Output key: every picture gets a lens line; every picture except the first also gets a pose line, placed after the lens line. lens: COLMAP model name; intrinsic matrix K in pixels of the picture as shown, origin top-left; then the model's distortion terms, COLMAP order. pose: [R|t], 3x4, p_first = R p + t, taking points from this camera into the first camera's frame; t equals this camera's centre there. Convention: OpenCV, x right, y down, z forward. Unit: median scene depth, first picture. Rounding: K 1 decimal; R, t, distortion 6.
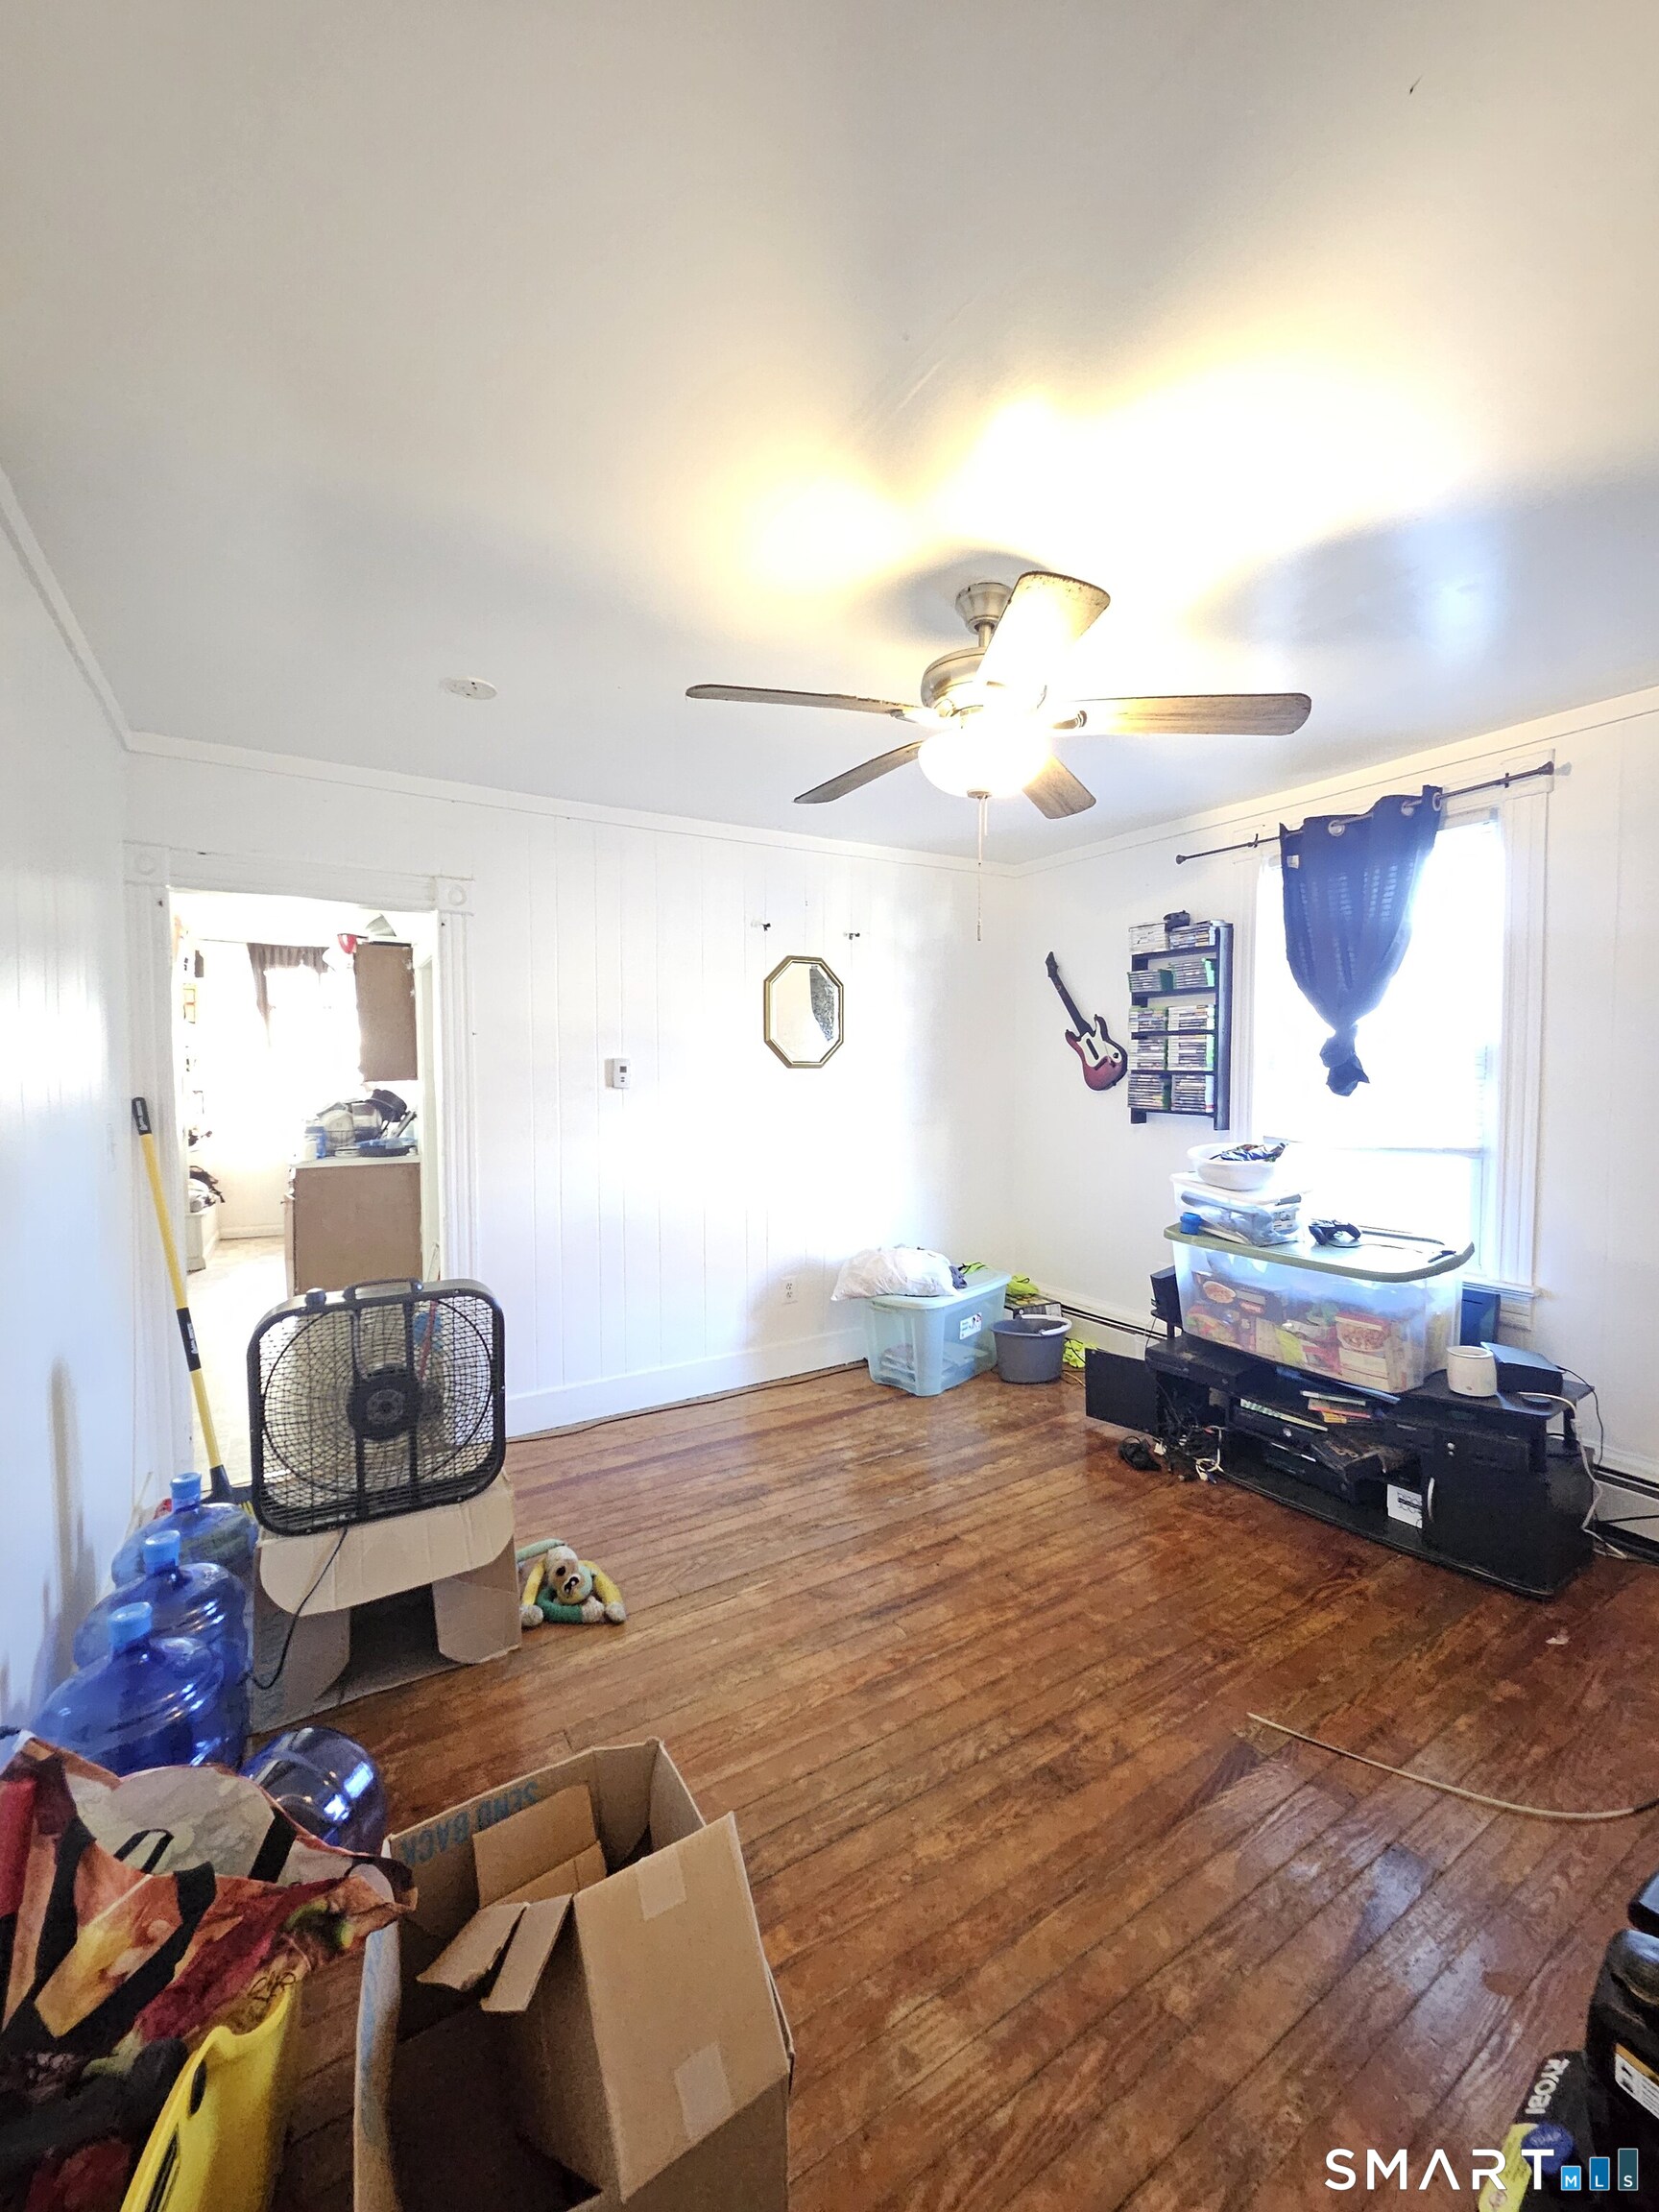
lens RADIAL K [[862.0, 0, 840.6], [0, 862.0, 1105.7], [0, 0, 1]] dist [0.001963, 0.002560]
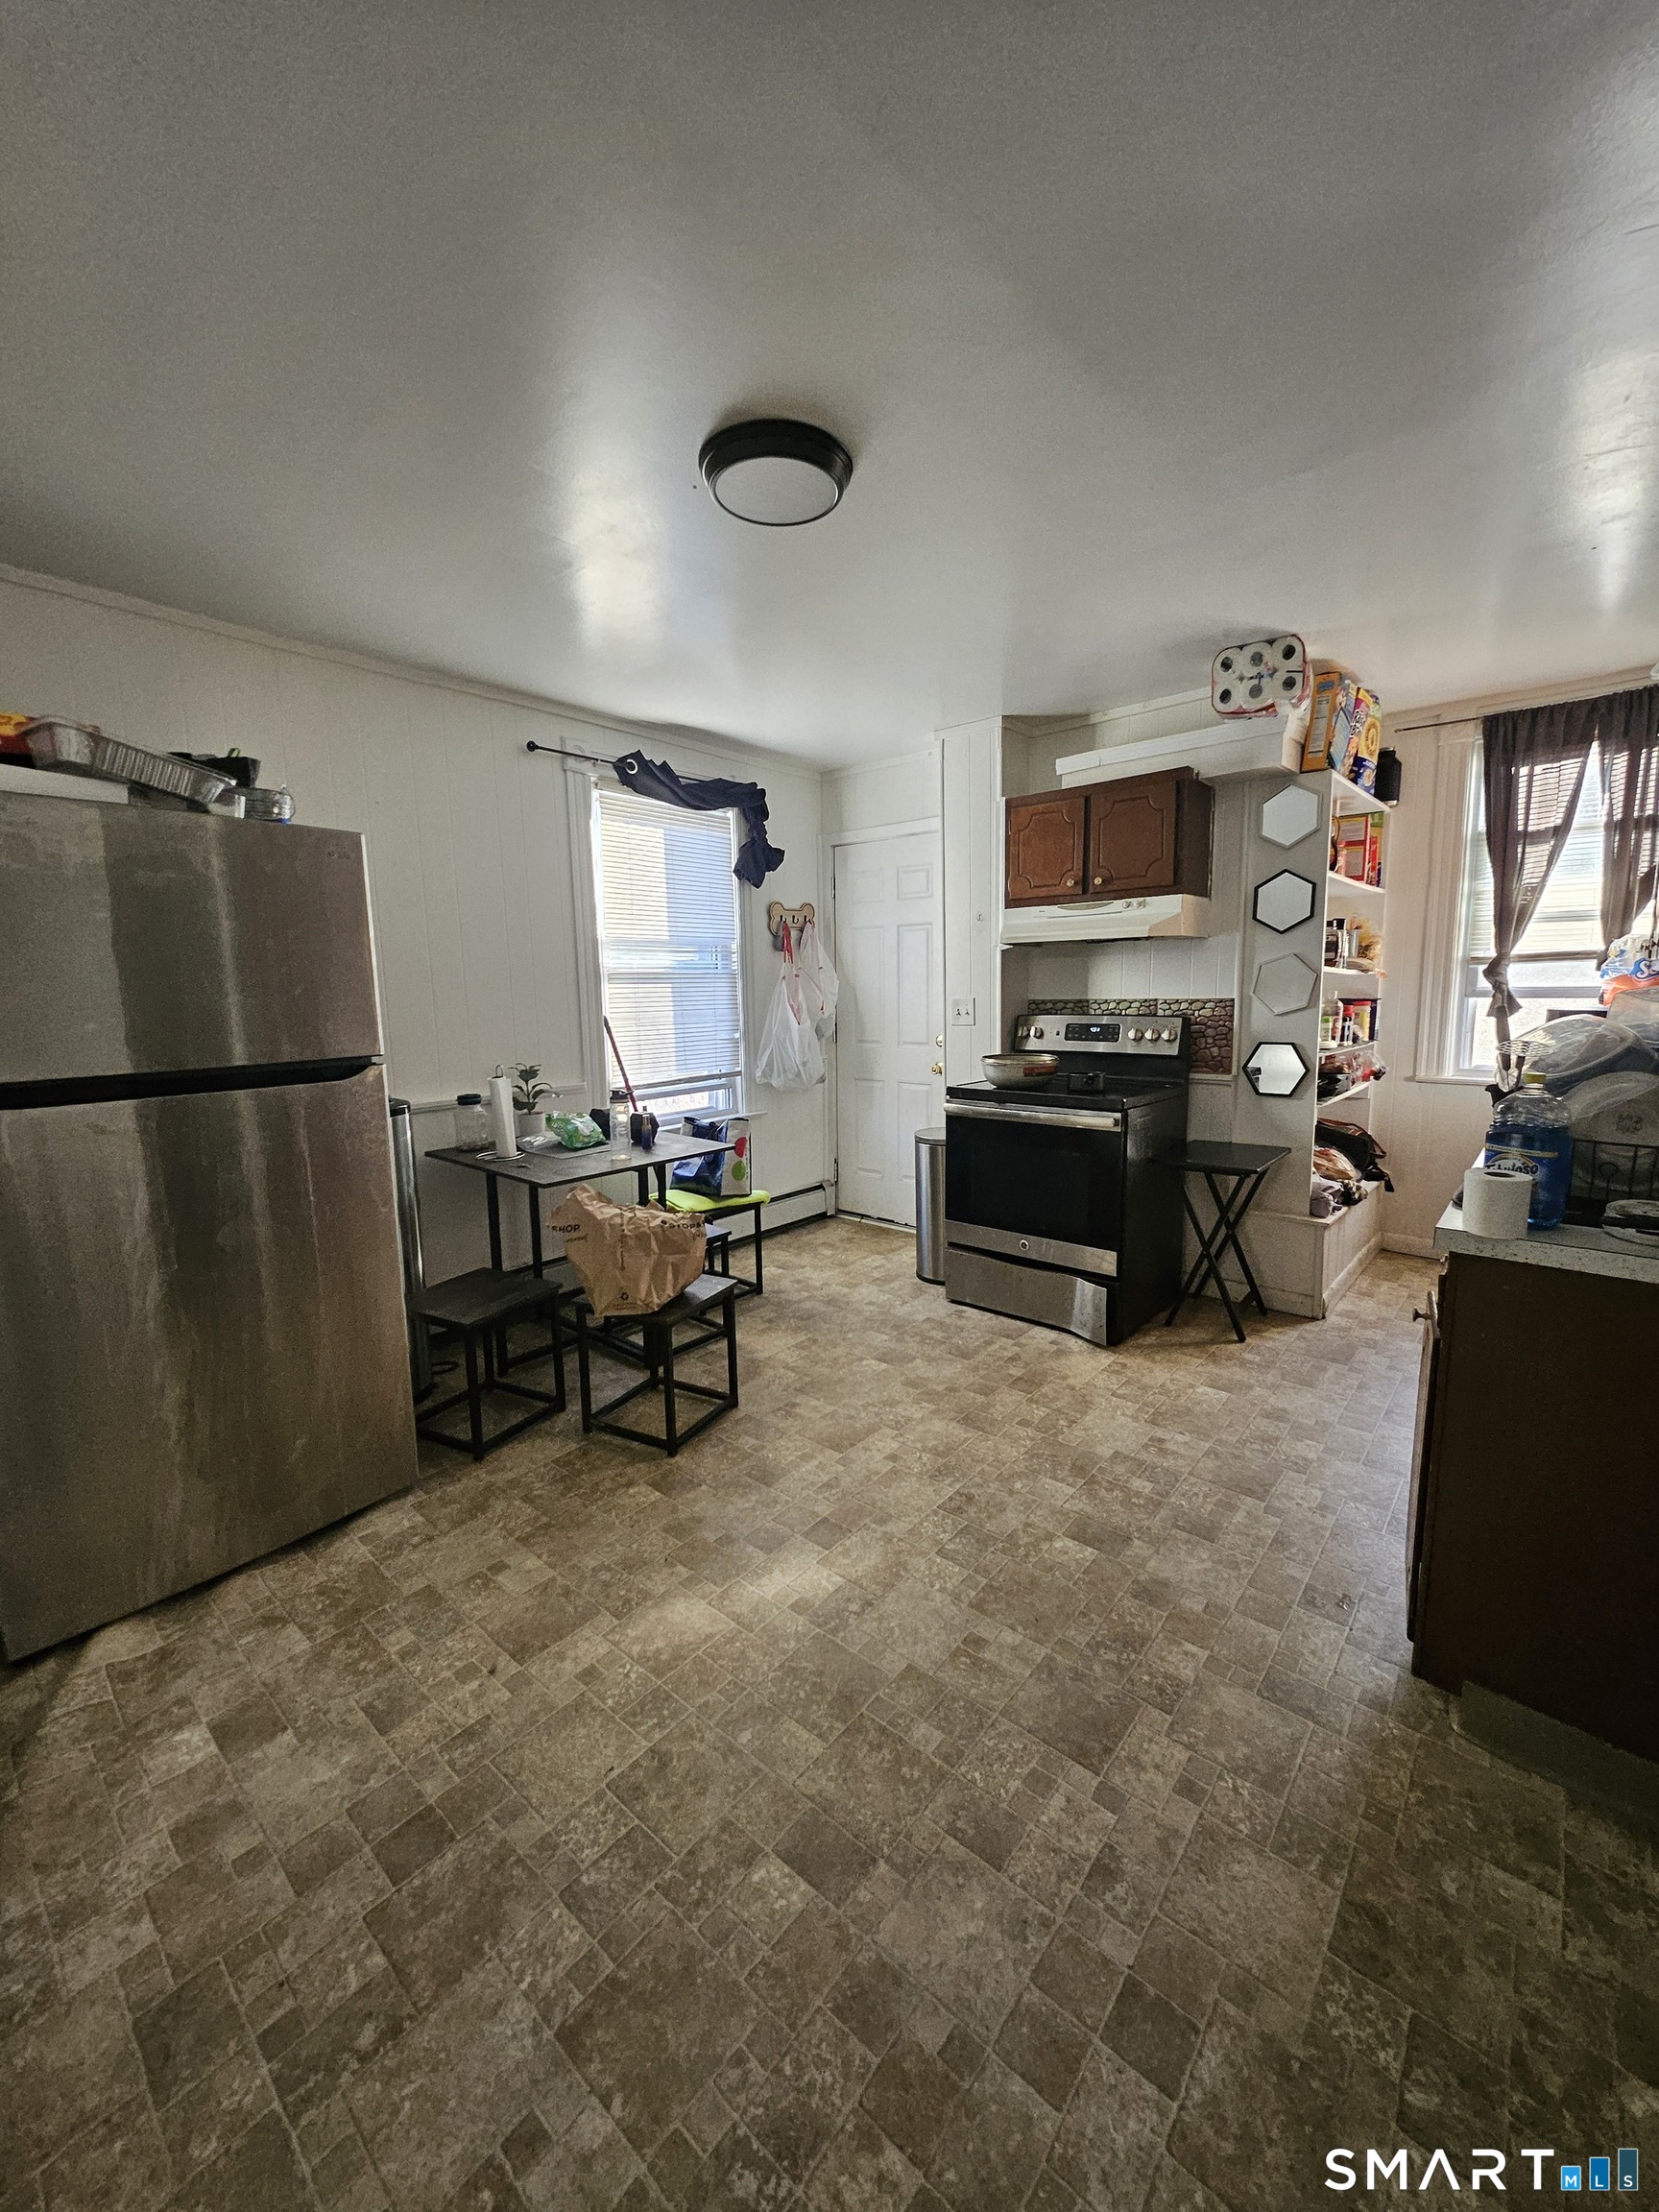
lens RADIAL K [[862.0, 0, 829.6], [0, 862.0, 1095.3], [0, 0, 1]] dist [0.001963, 0.002560]
pose [[0.281798, 0.119405, -0.952015, -0.455328], [-0.025487, 0.992807, 0.116978, -0.019042], [0.959135, -0.008701, 0.282815, 0.787956]]
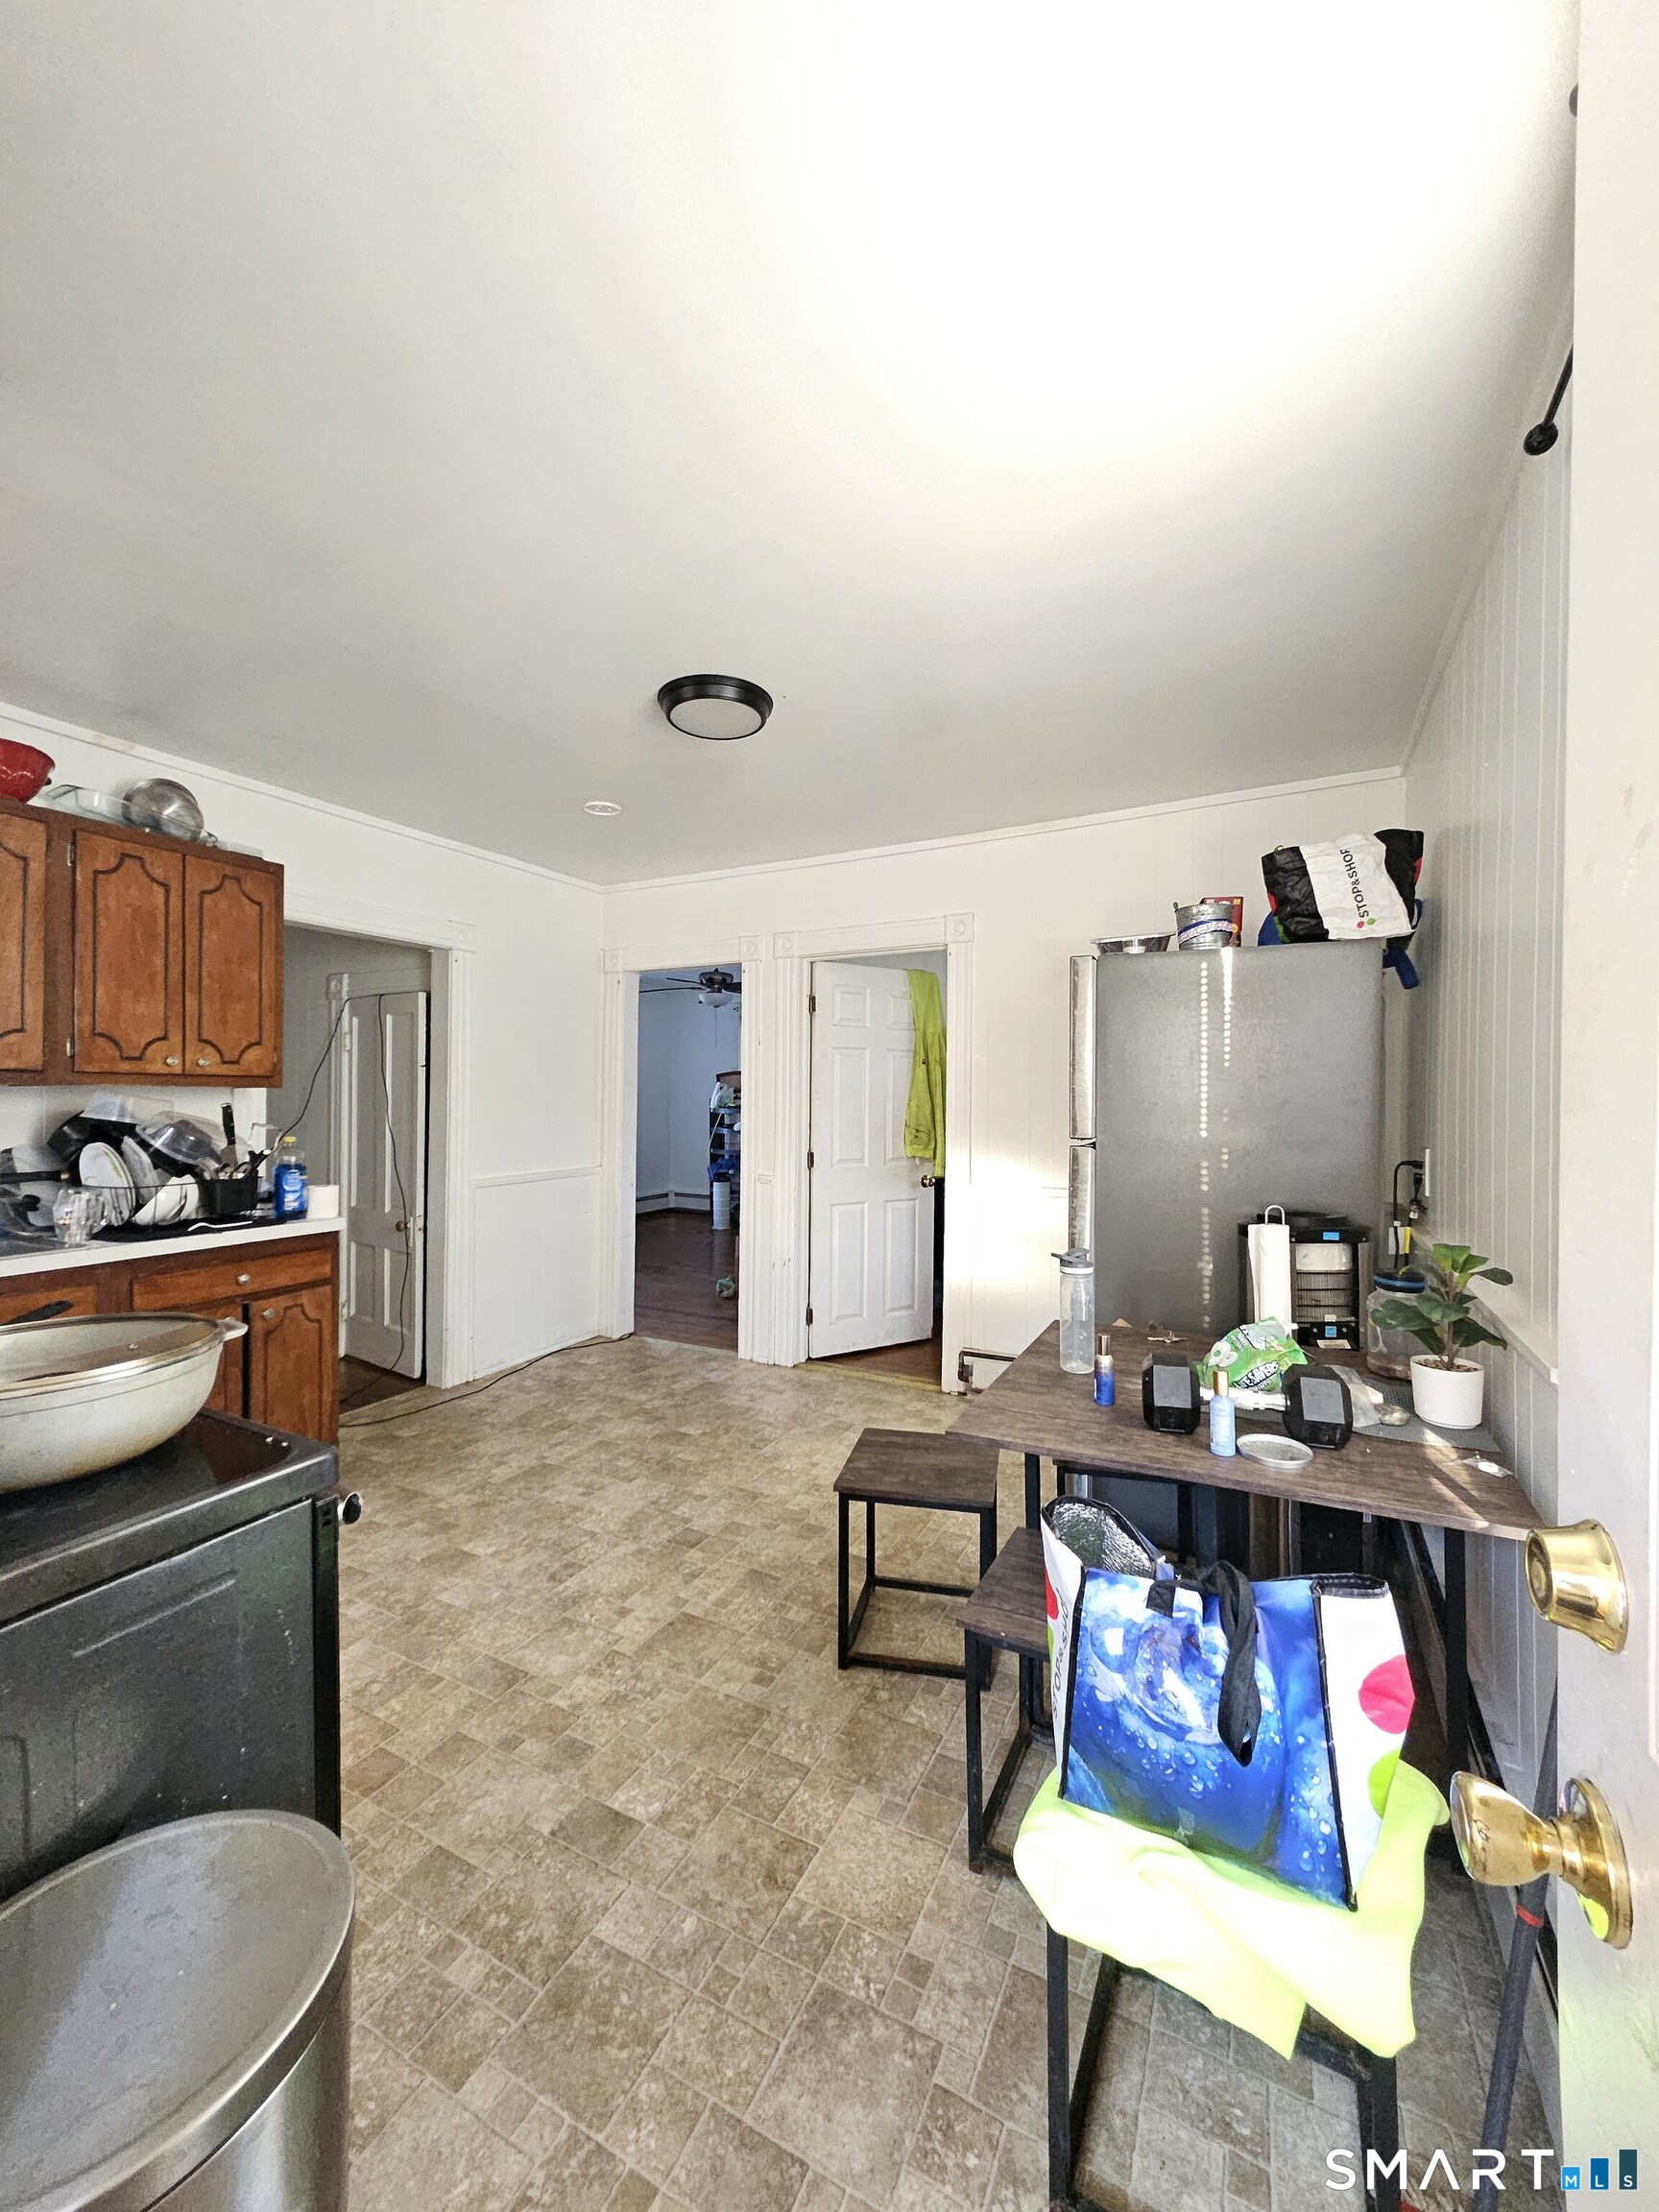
lens RADIAL K [[862.0, 0, 826.7], [0, 862.0, 1097.8], [0, 0, 1]] dist [0.001963, 0.002560]
pose [[-0.498250, -0.001658, 0.867032, -1.505752], [0.039844, 0.998898, 0.024807, -0.023983], [-0.866118, 0.046906, -0.497635, 1.138884]]
